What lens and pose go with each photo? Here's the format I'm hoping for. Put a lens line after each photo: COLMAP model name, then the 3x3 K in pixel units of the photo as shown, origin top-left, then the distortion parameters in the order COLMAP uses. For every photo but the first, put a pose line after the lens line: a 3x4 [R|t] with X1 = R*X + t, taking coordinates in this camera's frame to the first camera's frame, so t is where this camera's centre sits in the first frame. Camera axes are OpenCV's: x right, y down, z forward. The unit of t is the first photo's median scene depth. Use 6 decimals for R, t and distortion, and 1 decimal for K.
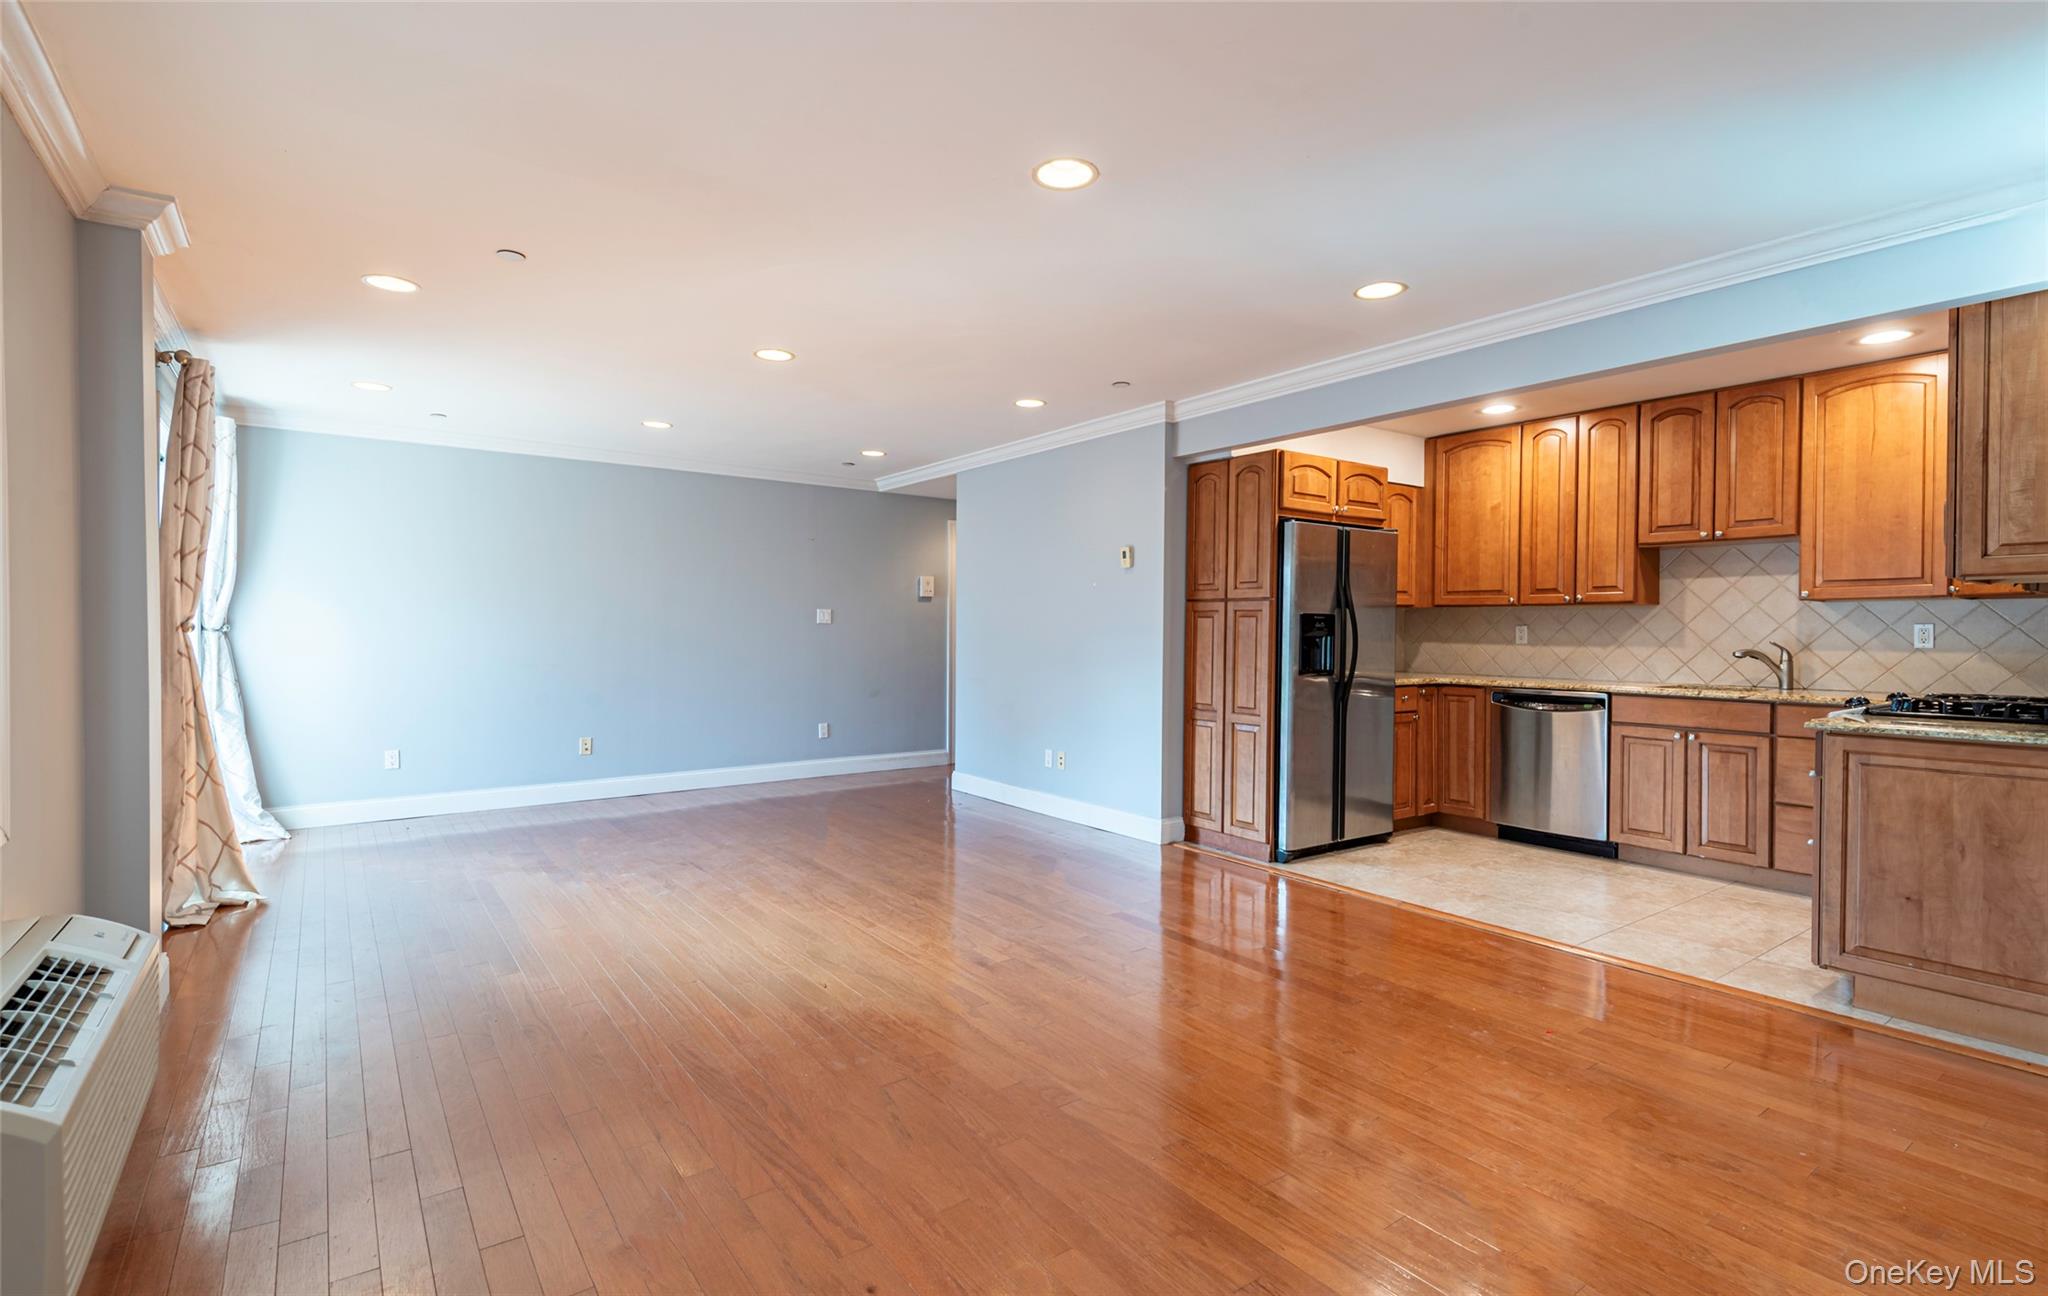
lens RADIAL K [[945.2, 0, 1023.9], [0, 945.2, 644.7], [0, 0, 1]] dist [0.040205, -0.030938]
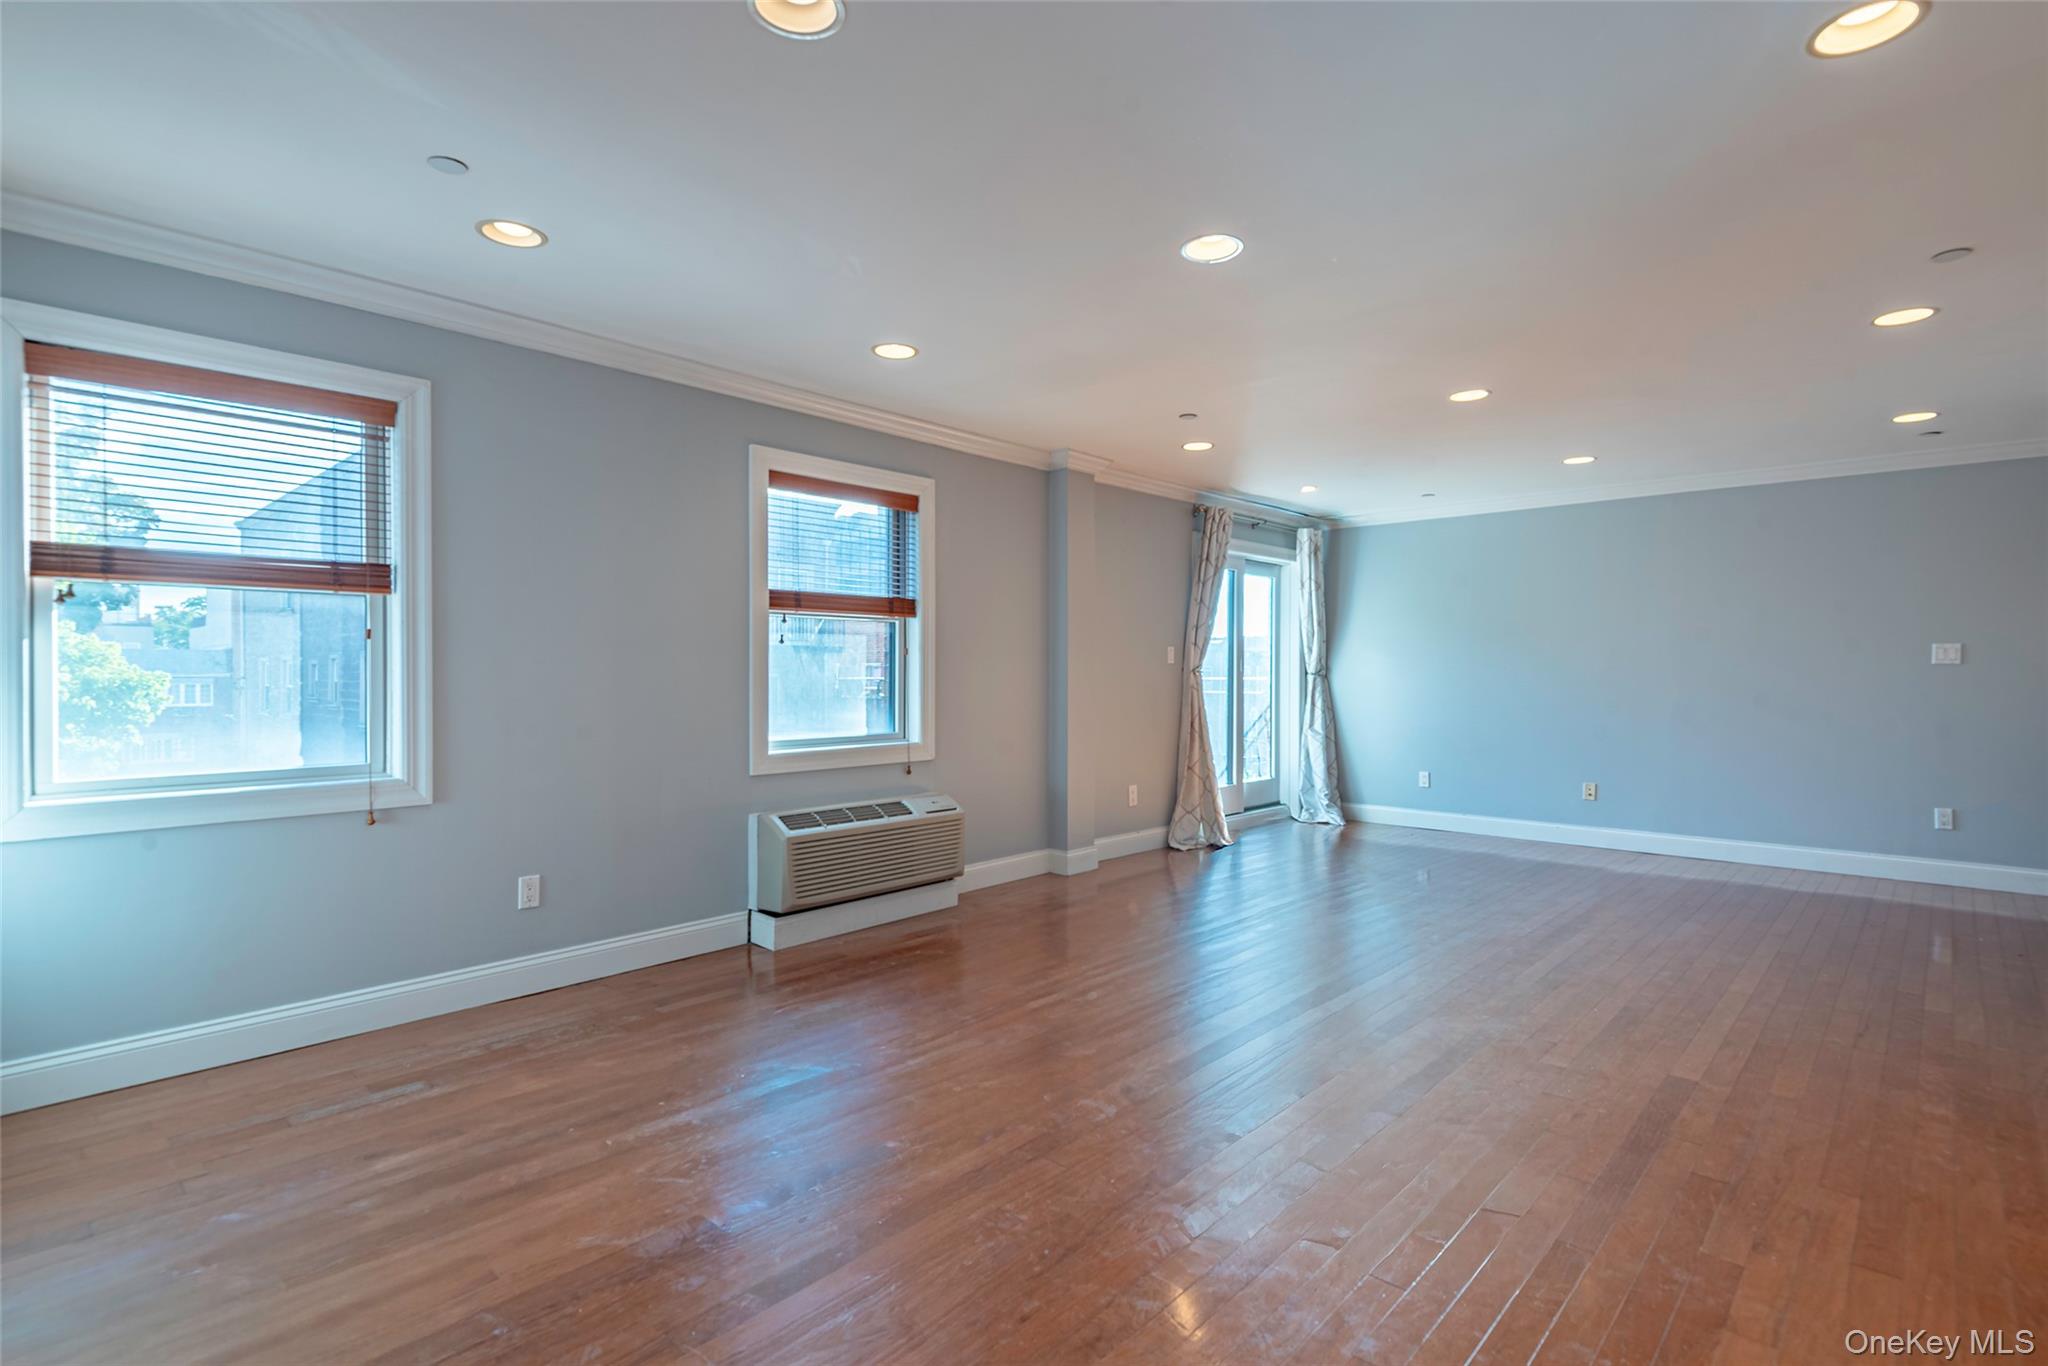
lens RADIAL K [[979.9, 0, 1019.9], [0, 979.9, 676.9], [0, 0, 1]] dist [0.038065, -0.017006]
pose [[0.182855, 0.002141, -0.983137, 0.572965], [-0.016167, 0.999869, -0.000830, -0.002507], [0.983007, 0.016046, 0.182866, 0.300684]]
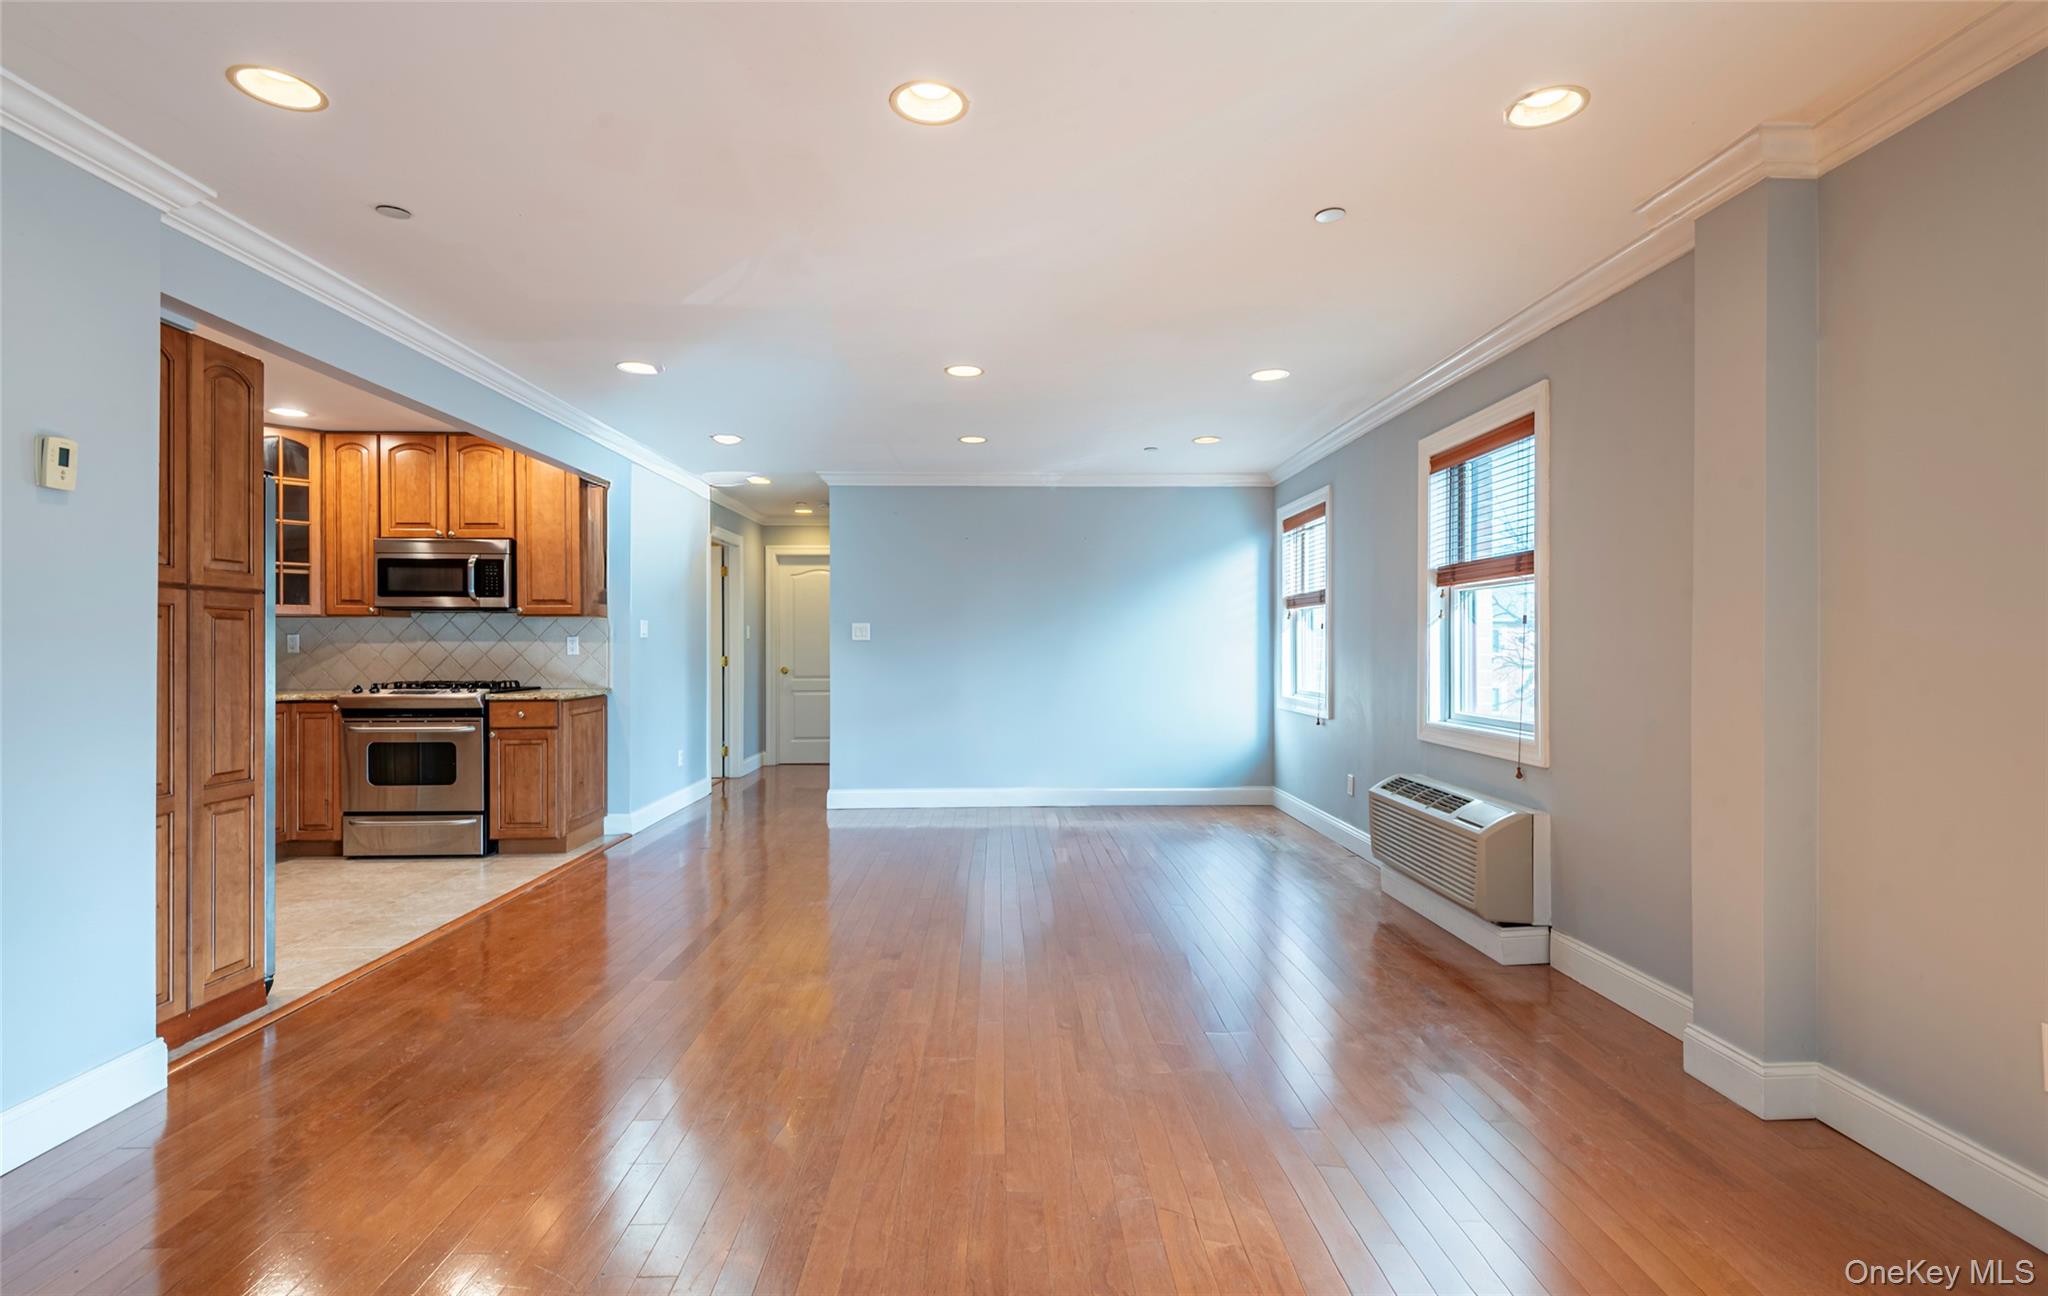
lens RADIAL K [[945.2, 0, 1023.9], [0, 945.2, 644.7], [0, 0, 1]] dist [0.040205, -0.030938]
pose [[-0.823165, -0.005553, 0.567775, -0.507316], [0.004068, 0.999869, 0.015676, -0.020457], [-0.567788, 0.015214, -0.823034, 1.188589]]
